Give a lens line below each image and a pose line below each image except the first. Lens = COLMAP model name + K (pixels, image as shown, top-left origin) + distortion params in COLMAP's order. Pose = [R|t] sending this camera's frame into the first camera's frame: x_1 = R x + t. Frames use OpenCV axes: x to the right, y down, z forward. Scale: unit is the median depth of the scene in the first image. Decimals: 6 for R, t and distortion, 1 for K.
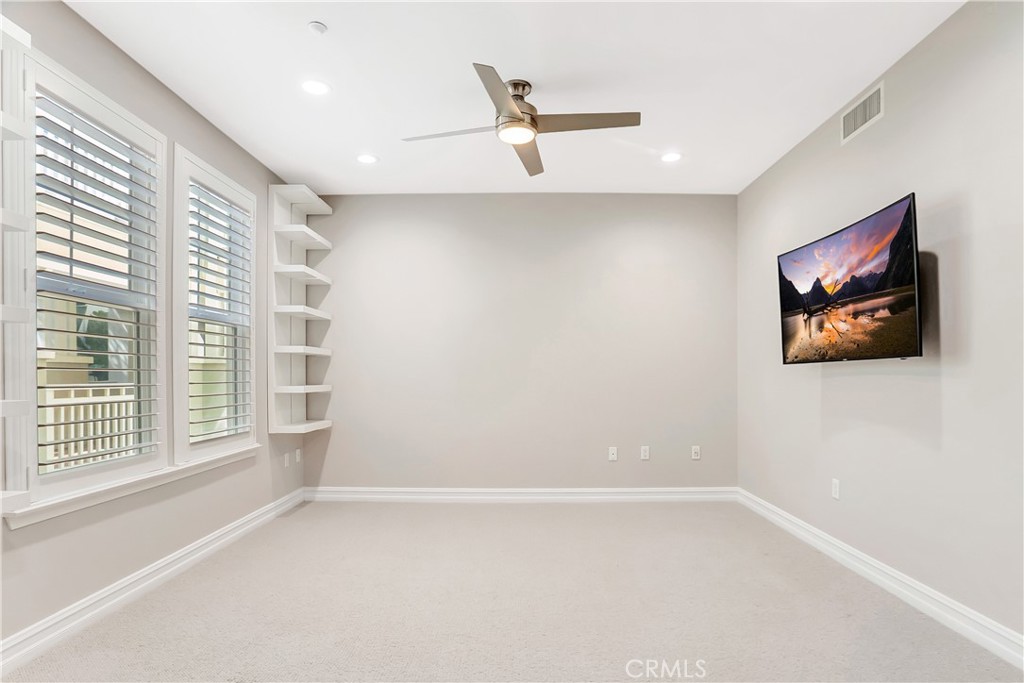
lens RADIAL K [[557.3, 0, 508.7], [0, 557.3, 374.5], [0, 0, 1]] dist [-0.004601, -0.000101]
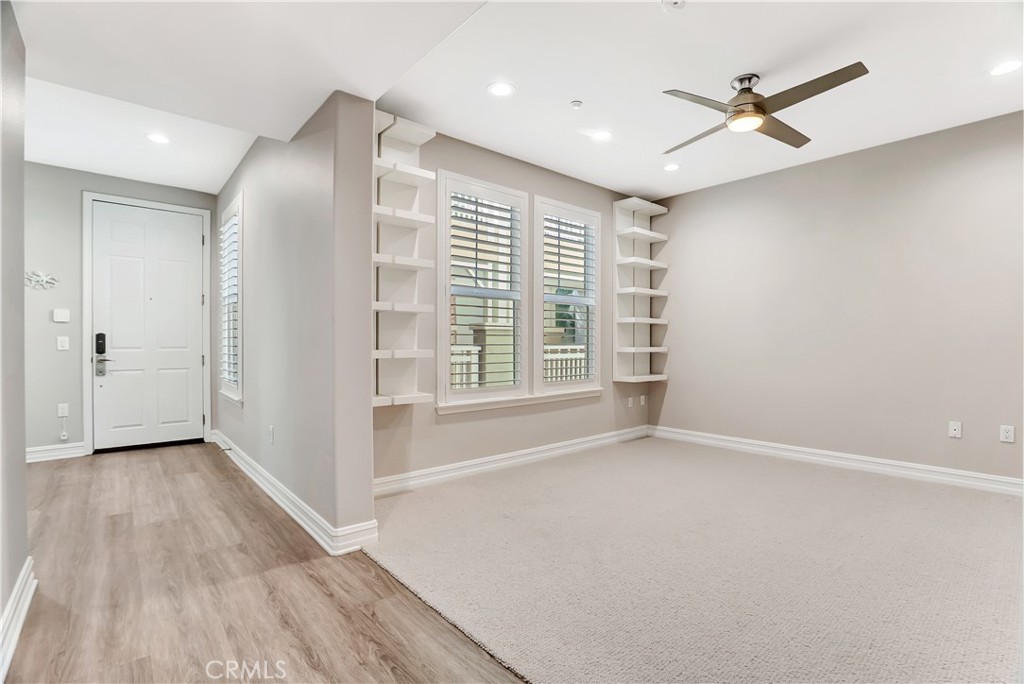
lens RADIAL K [[476.9, 0, 514.7], [0, 476.9, 340.2], [0, 0, 1]] dist [-0.033251, 0.000625]
pose [[0.681359, -0.000207, -0.731949, 0.259774], [-0.000444, 1.000000, -0.000697, 0.004642], [0.731949, 0.000800, 0.681359, 0.010271]]
